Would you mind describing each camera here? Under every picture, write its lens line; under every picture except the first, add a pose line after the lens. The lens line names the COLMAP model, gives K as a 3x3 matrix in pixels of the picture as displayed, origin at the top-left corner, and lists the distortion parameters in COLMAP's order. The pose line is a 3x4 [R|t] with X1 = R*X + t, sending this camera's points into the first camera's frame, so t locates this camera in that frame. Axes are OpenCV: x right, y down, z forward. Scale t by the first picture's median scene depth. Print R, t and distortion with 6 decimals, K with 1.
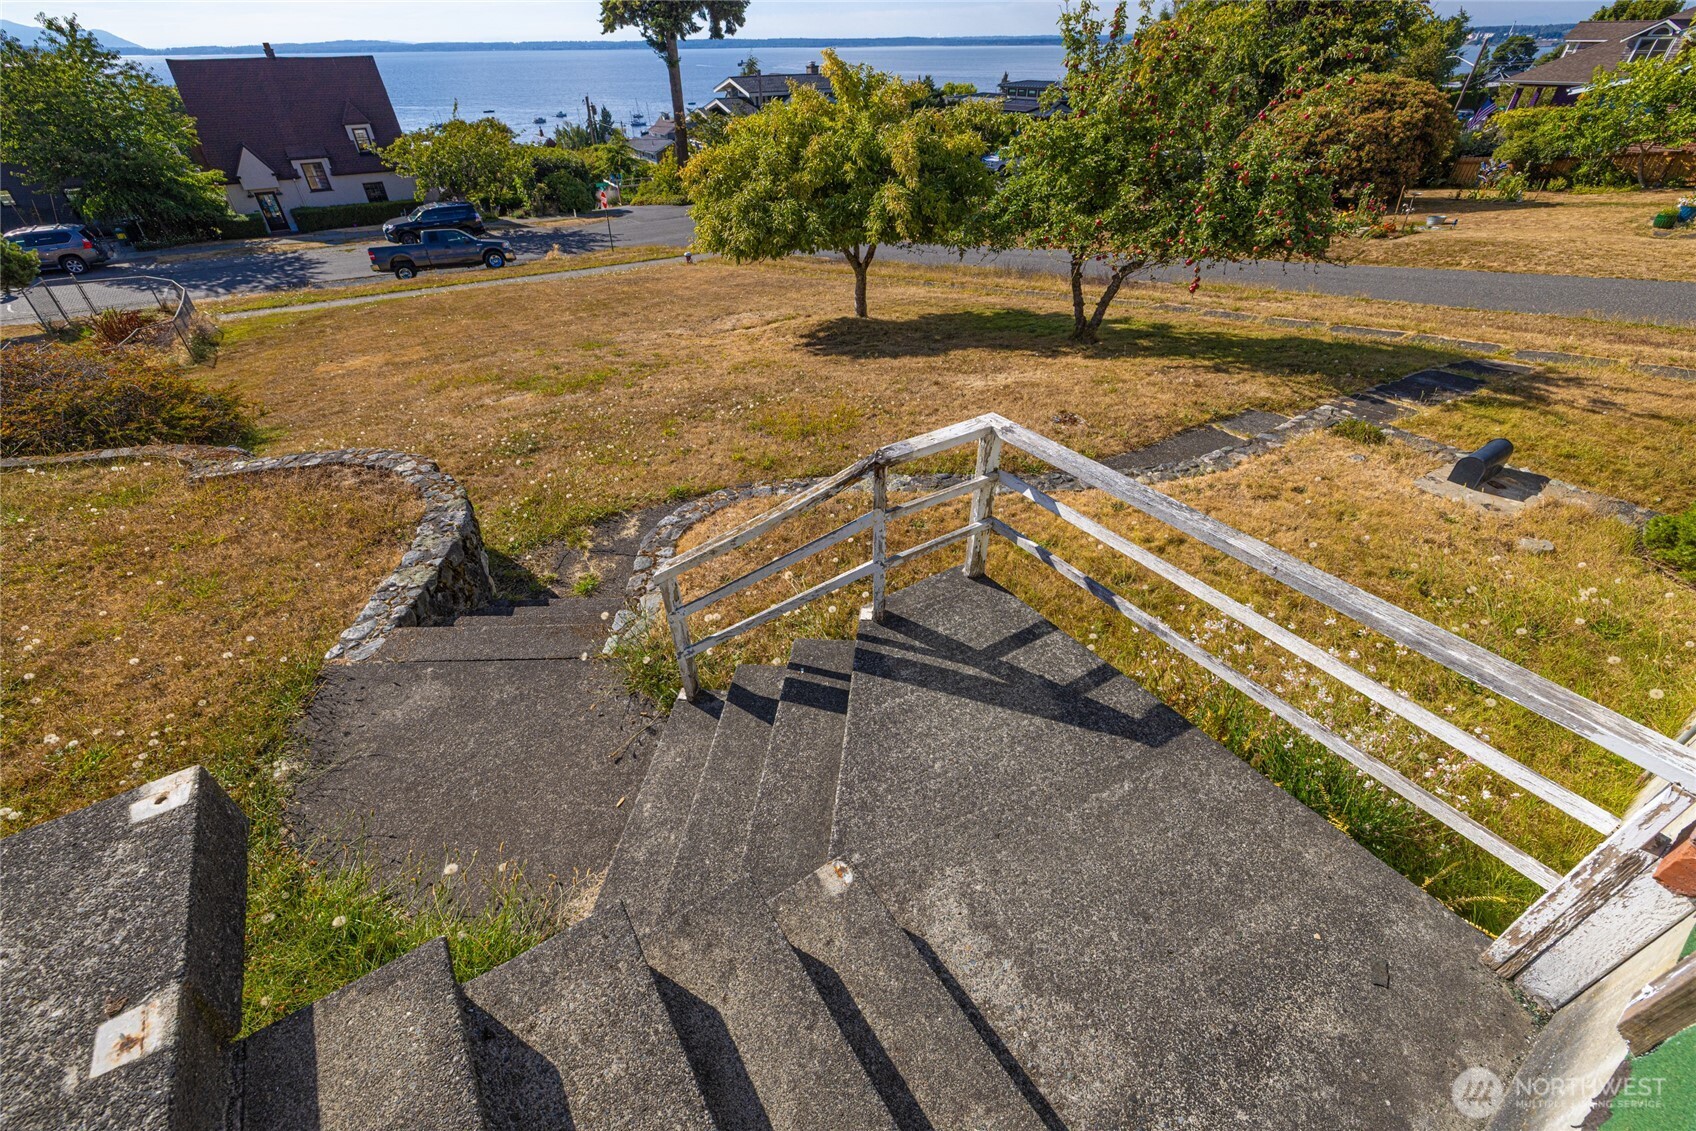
lens RADIAL K [[705.0, 0, 825.4], [0, 705.0, 593.9], [0, 0, 1]] dist [-0.001688, 0.000537]
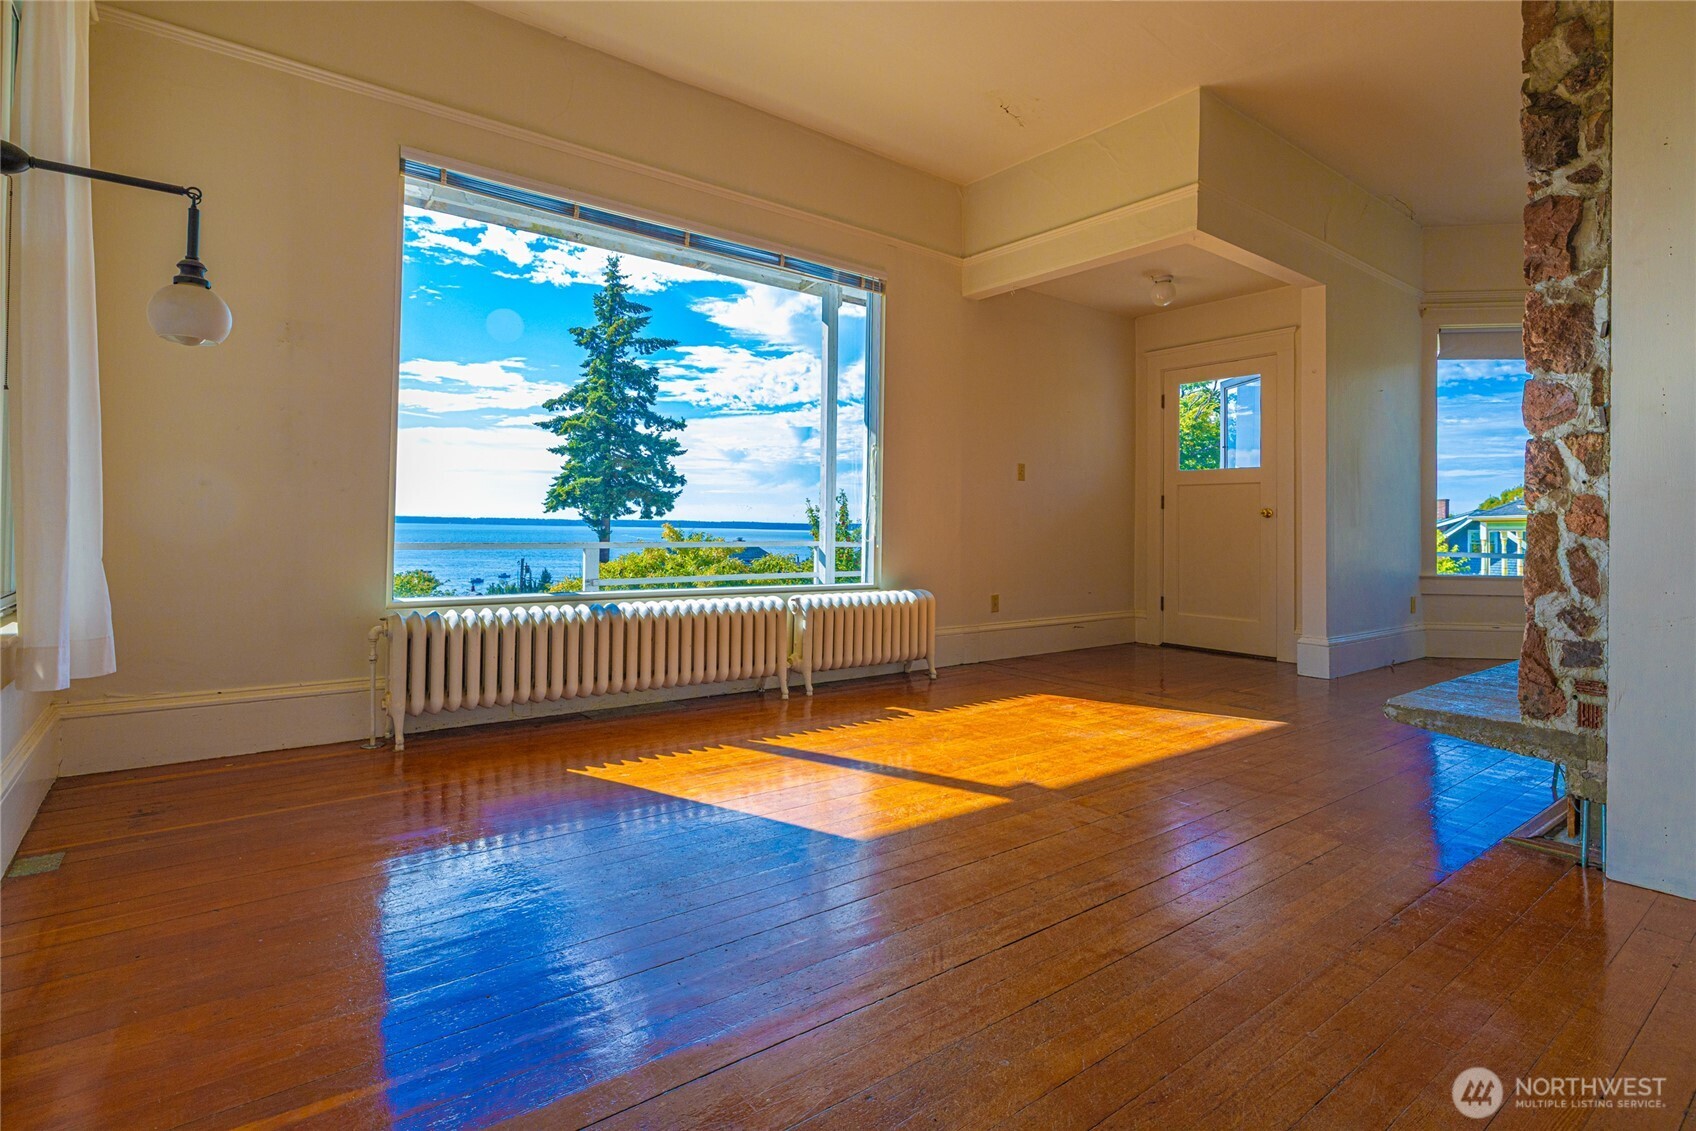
lens RADIAL K [[828.9, 0, 862.7], [0, 828.9, 532.2], [0, 0, 1]] dist [-0.003697, 0.002205]
pose [[0.994006, 0.022419, 0.107005, 0.085508], [0.047634, 0.792155, -0.608458, 0.106781], [-0.098406, 0.609908, 0.786339, -0.131745]]
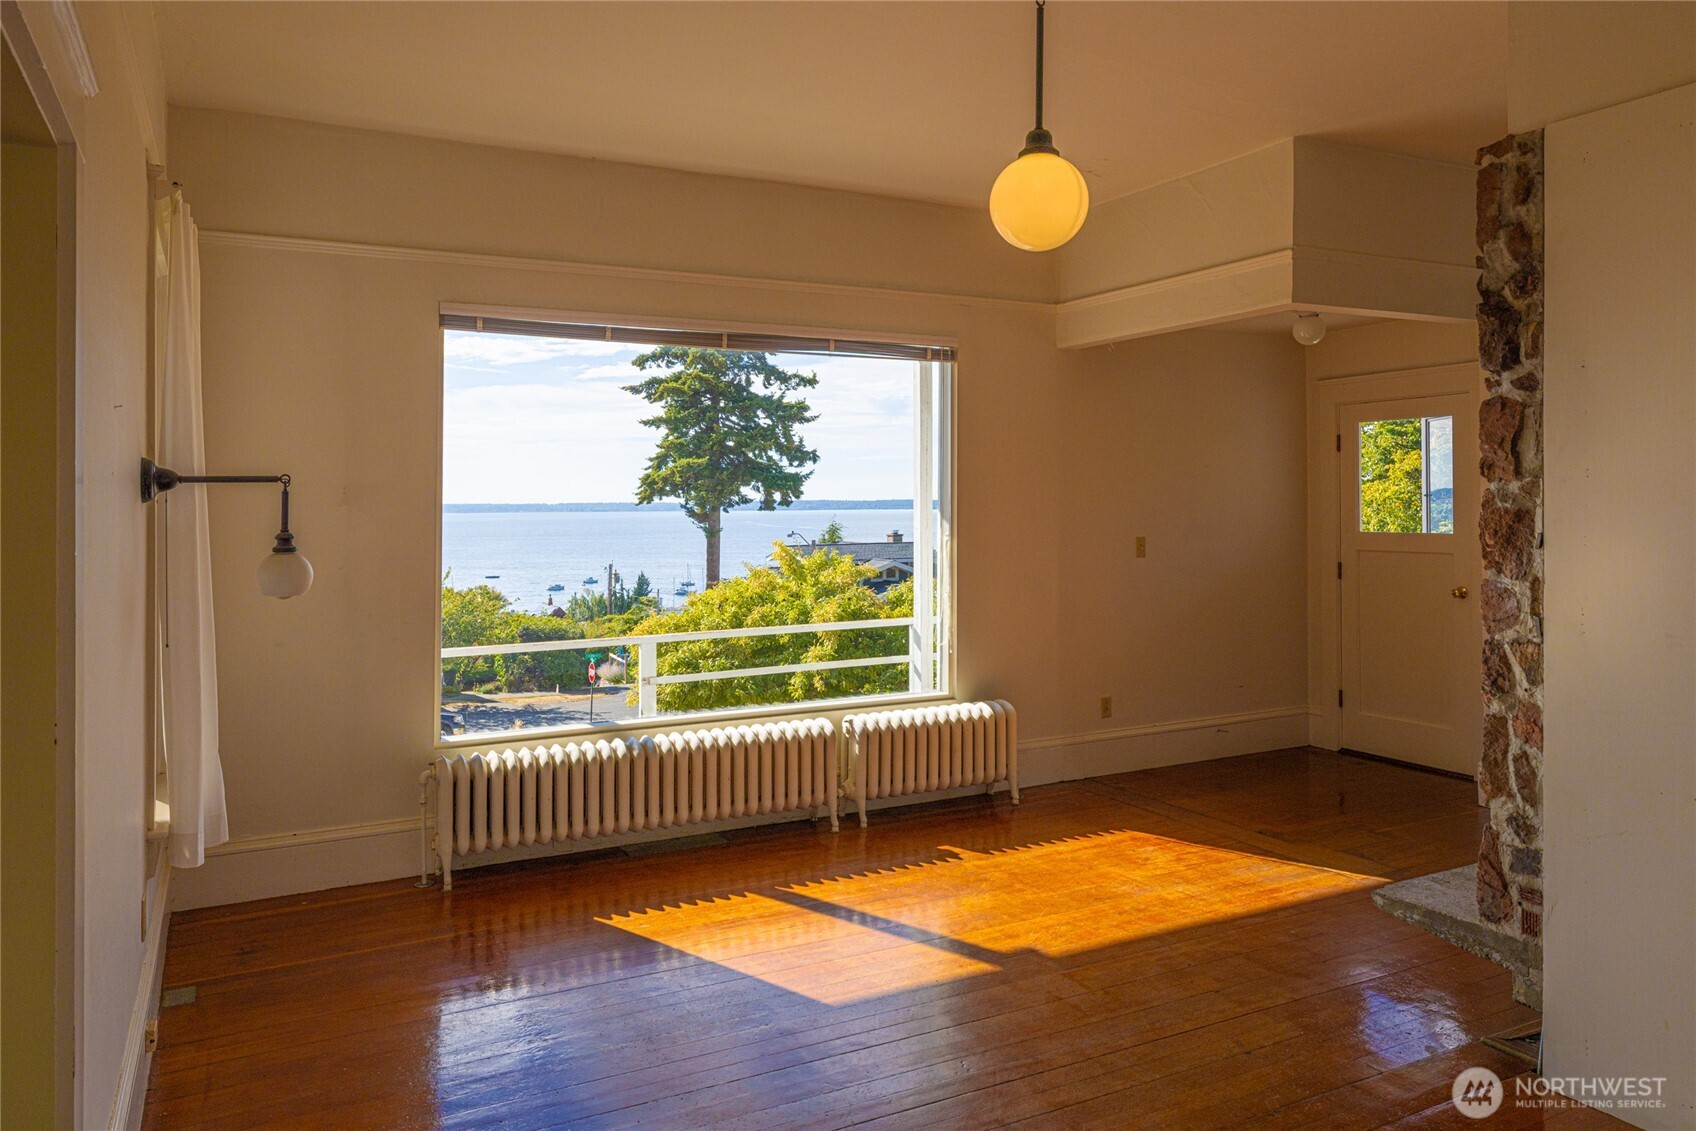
lens RADIAL K [[1168.9, 0, 875.8], [0, 1168.9, 514.6], [0, 0, 1]] dist [0.007697, -0.001048]
pose [[0.998117, 0.004548, -0.061163, 0.104747], [-0.040925, 0.792157, -0.608944, 0.115087], [0.045681, 0.610301, 0.790851, -0.176720]]
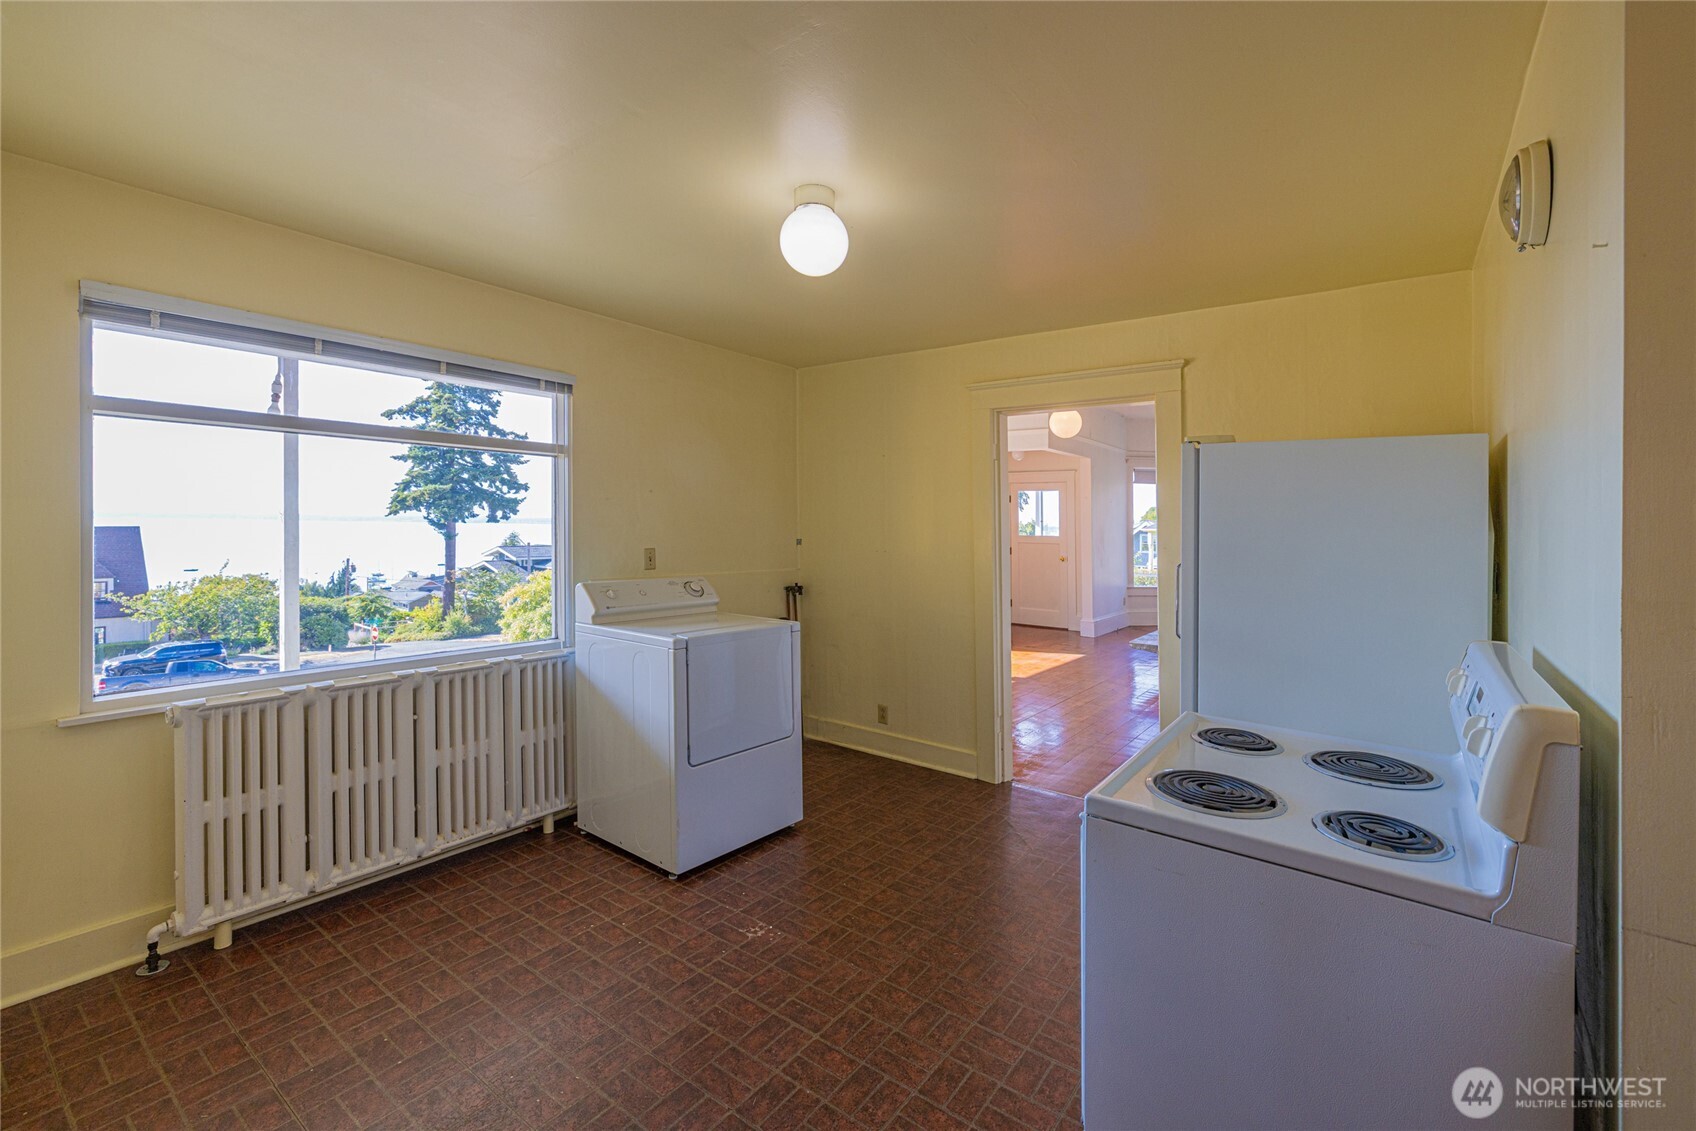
lens RADIAL K [[705.0, 0, 878.6], [0, 705.0, 537.6], [0, 0, 1]] dist [-0.001688, 0.000537]
pose [[0.920912, 0.020974, 0.389207, -0.014339], [0.218389, 0.799323, -0.559811, 0.152629], [-0.322843, 0.600535, 0.731525, -0.217284]]
